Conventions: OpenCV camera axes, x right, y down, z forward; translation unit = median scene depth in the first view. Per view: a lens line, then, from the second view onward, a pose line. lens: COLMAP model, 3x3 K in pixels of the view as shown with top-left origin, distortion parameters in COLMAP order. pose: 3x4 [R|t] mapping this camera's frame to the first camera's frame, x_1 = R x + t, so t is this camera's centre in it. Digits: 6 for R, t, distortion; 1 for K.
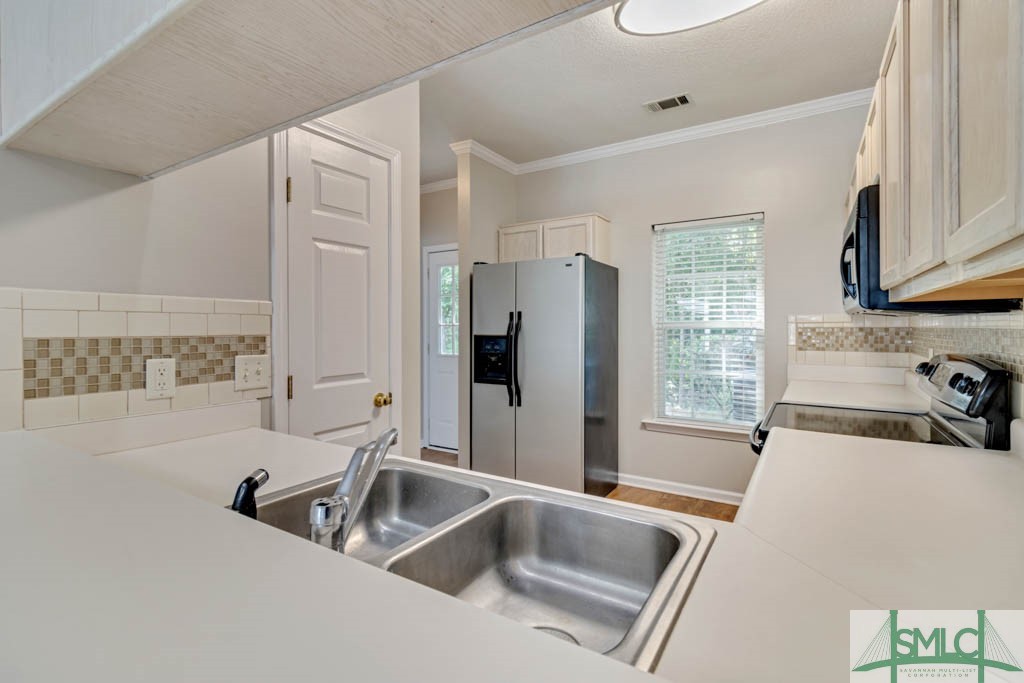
lens RADIAL K [[482.7, 0, 513.8], [0, 482.7, 320.0], [0, 0, 1]] dist [0.001528, 0.000980]
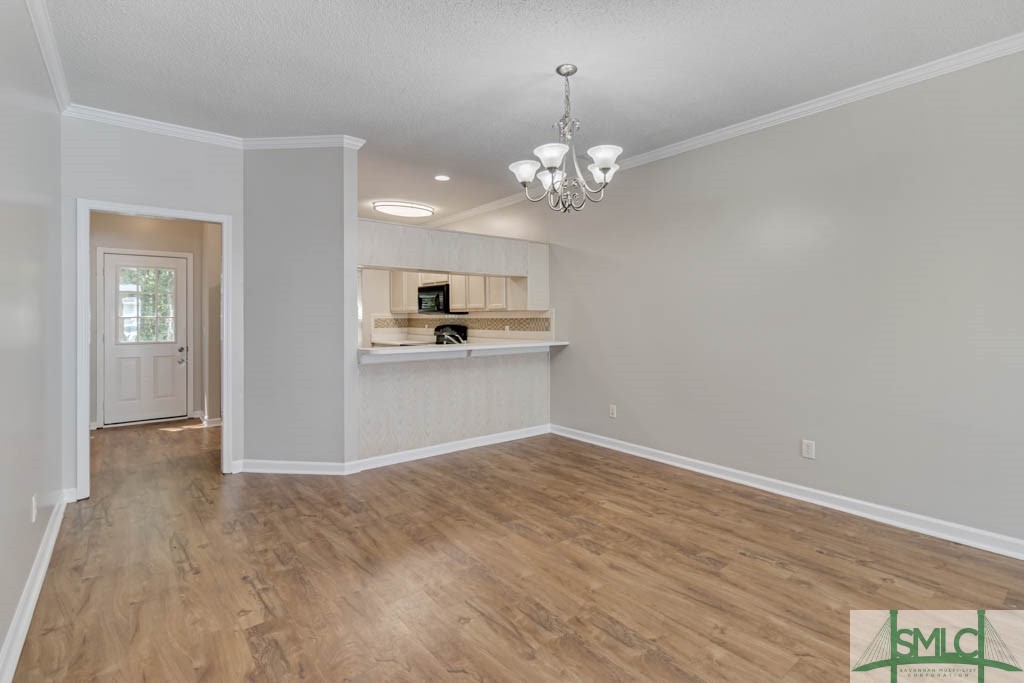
lens RADIAL K [[474.8, 0, 506.3], [0, 474.8, 315.1], [0, 0, 1]] dist [0.000132, 0.000292]
pose [[0.337000, 0.002163, 0.941502, -1.471490], [-0.006161, 0.999981, -0.000092, -0.005010], [-0.941484, -0.005770, 0.337007, -0.423971]]
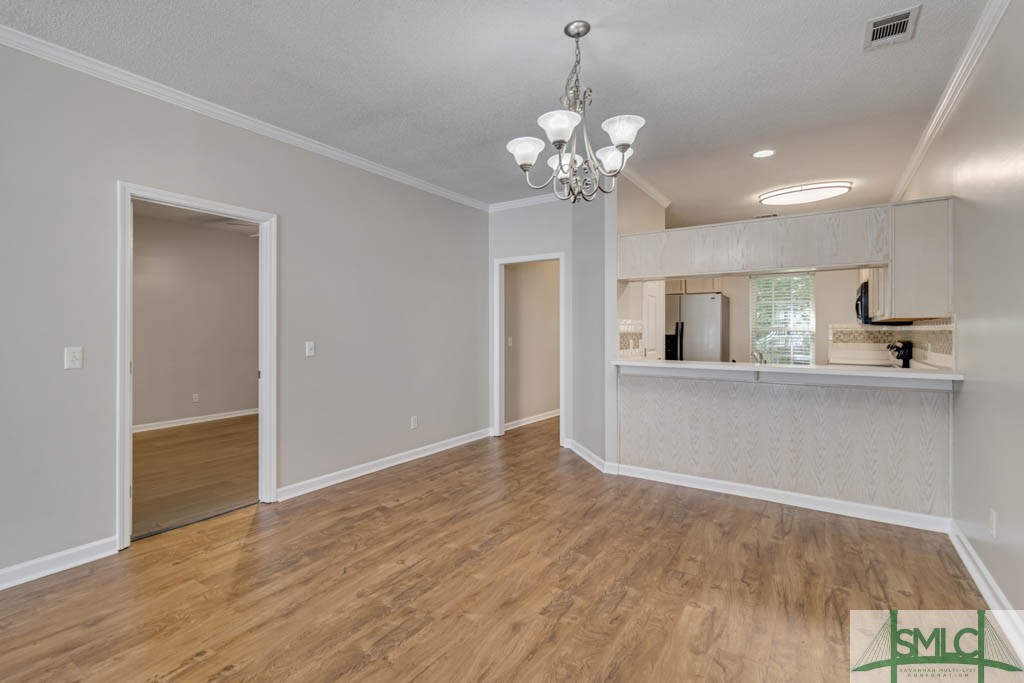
lens RADIAL K [[478.5, 0, 516.4], [0, 478.5, 328.6], [0, 0, 1]] dist [-0.004267, -0.001435]
pose [[0.999659, -0.000434, -0.026091, -0.659783], [0.000610, 0.999977, 0.006727, -0.007170], [0.026087, -0.006740, 0.999637, -0.986177]]
